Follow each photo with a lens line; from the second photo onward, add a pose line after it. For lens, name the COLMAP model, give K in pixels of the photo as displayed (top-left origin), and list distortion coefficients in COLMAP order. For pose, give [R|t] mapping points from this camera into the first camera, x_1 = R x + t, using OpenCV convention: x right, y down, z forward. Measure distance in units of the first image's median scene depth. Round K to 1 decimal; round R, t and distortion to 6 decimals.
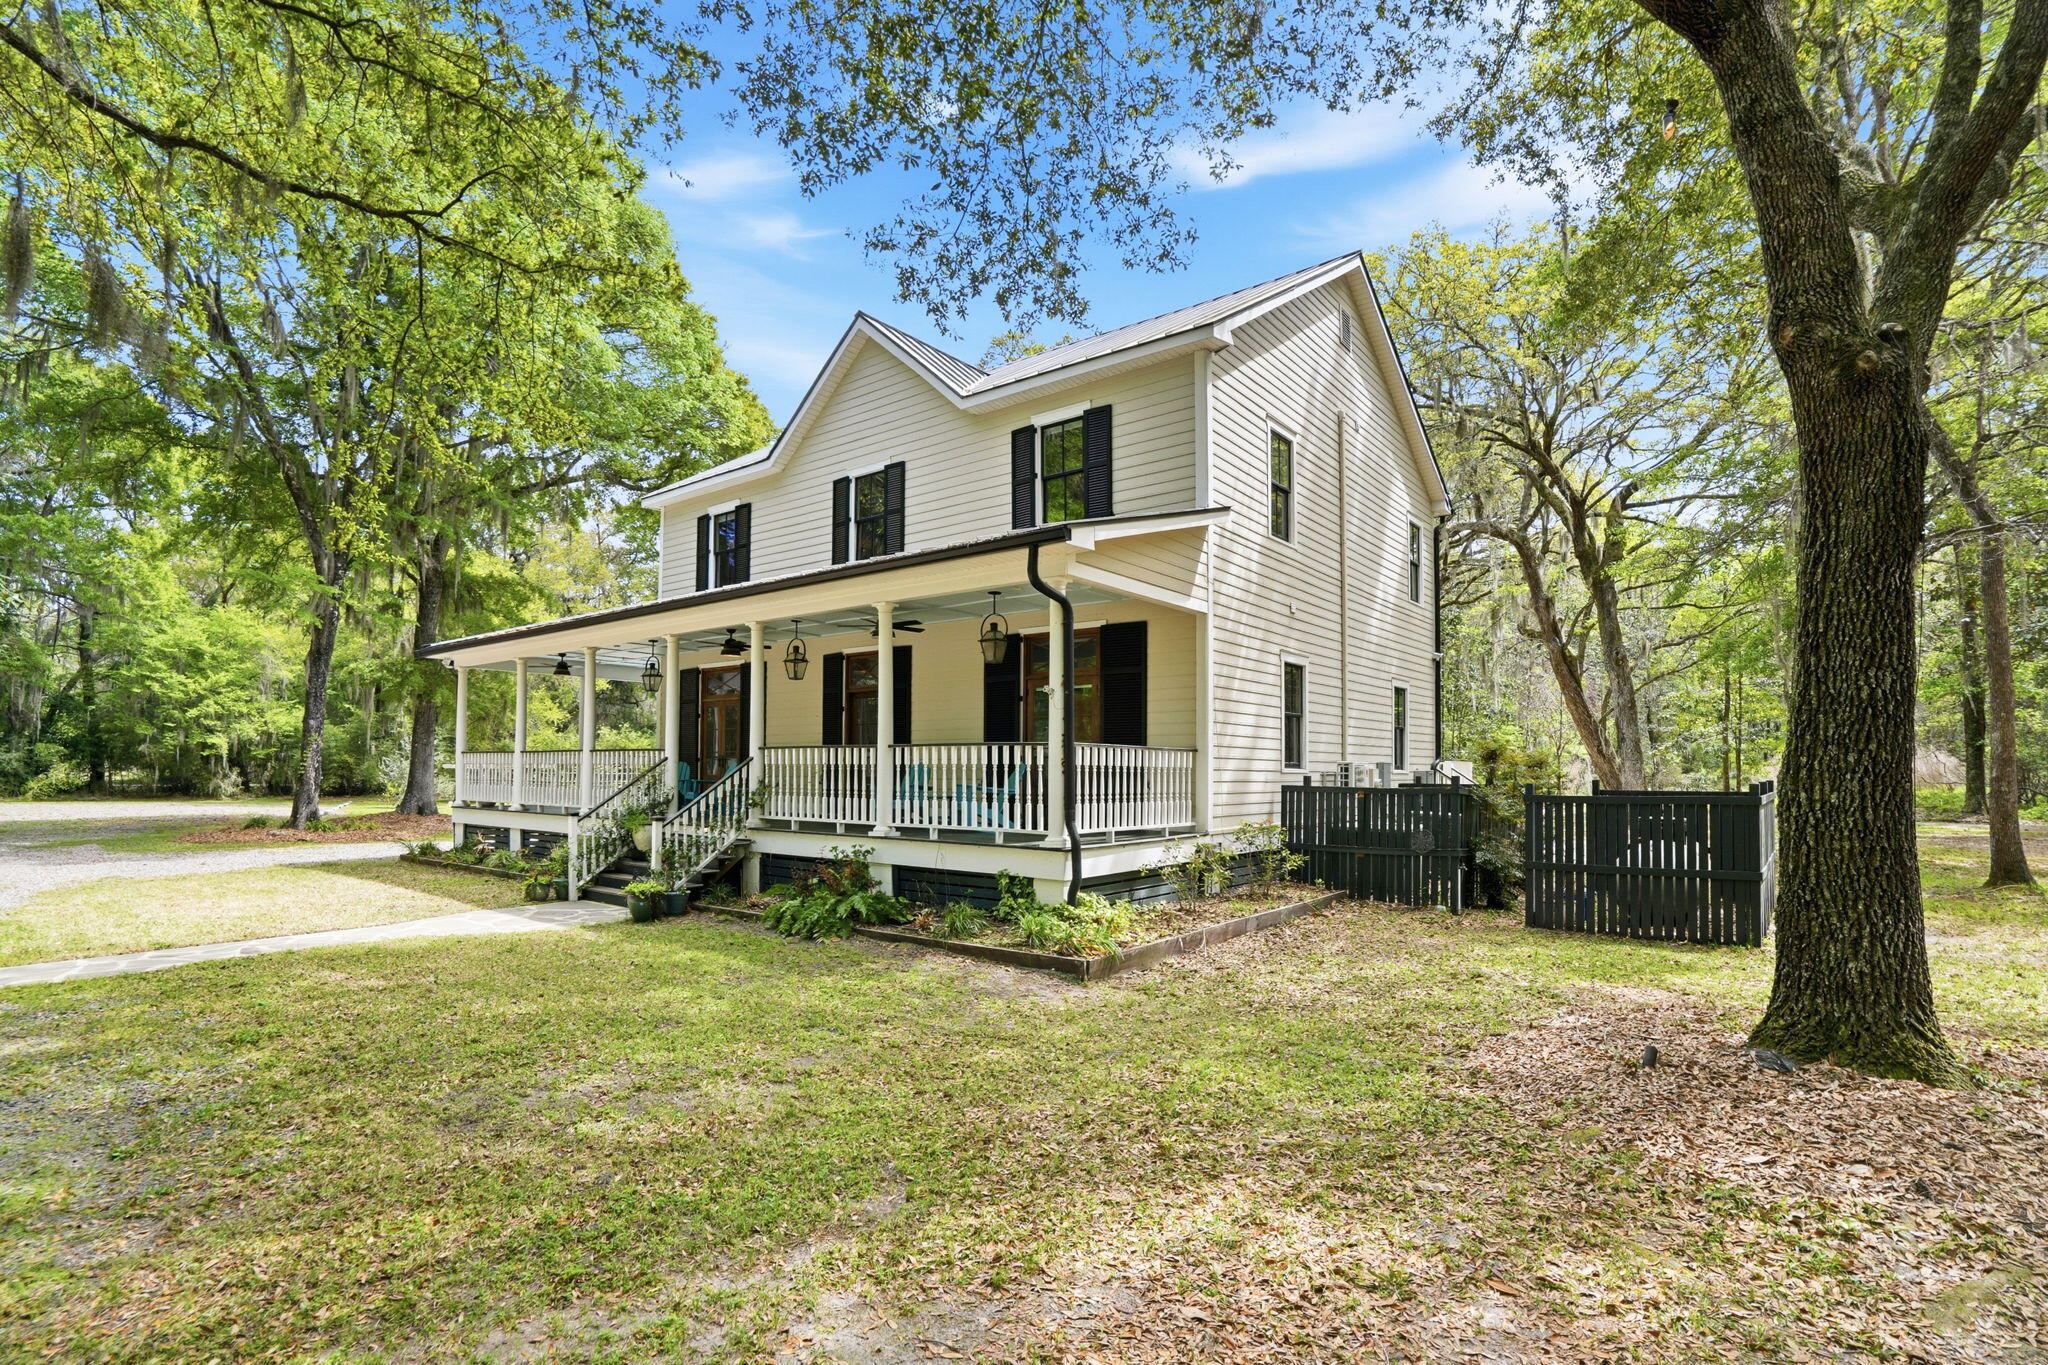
lens RADIAL K [[986.0, 0, 1048.5], [0, 986.0, 682.6], [0, 0, 1]] dist [-0.050971, 0.000280]
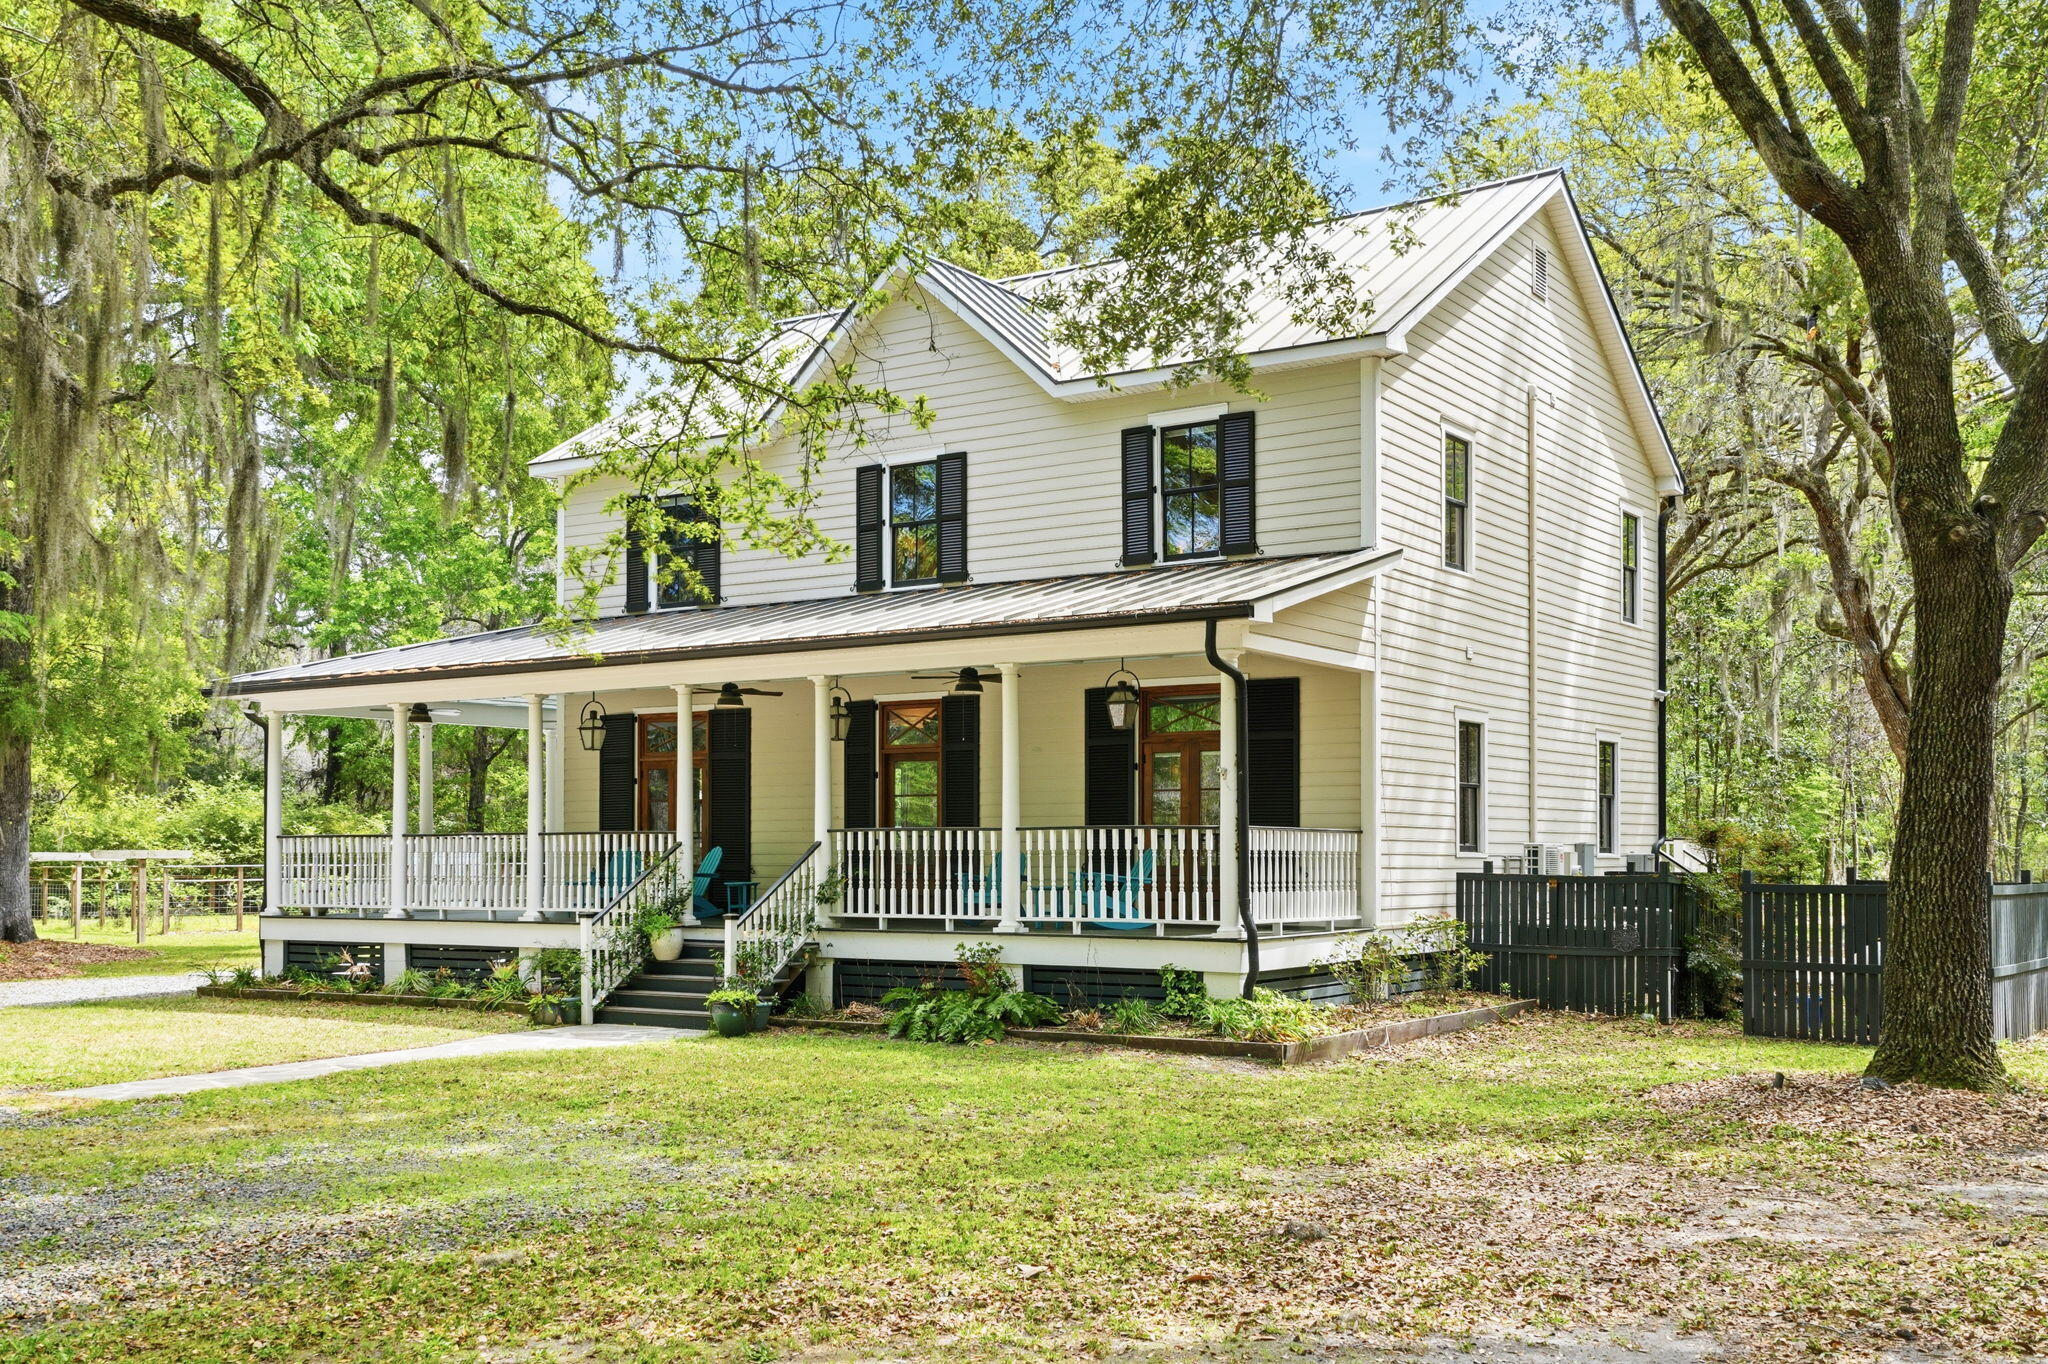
lens RADIAL K [[2190.6, 0, 1024.0], [0, 2190.6, 682.0], [0, 0, 1]] dist [0.086651, -0.005167]
pose [[0.997589, -0.000100, 0.069400, -0.264834], [-0.000749, 0.999925, 0.012208, -0.081129], [-0.069396, -0.012230, 0.997514, -0.849643]]
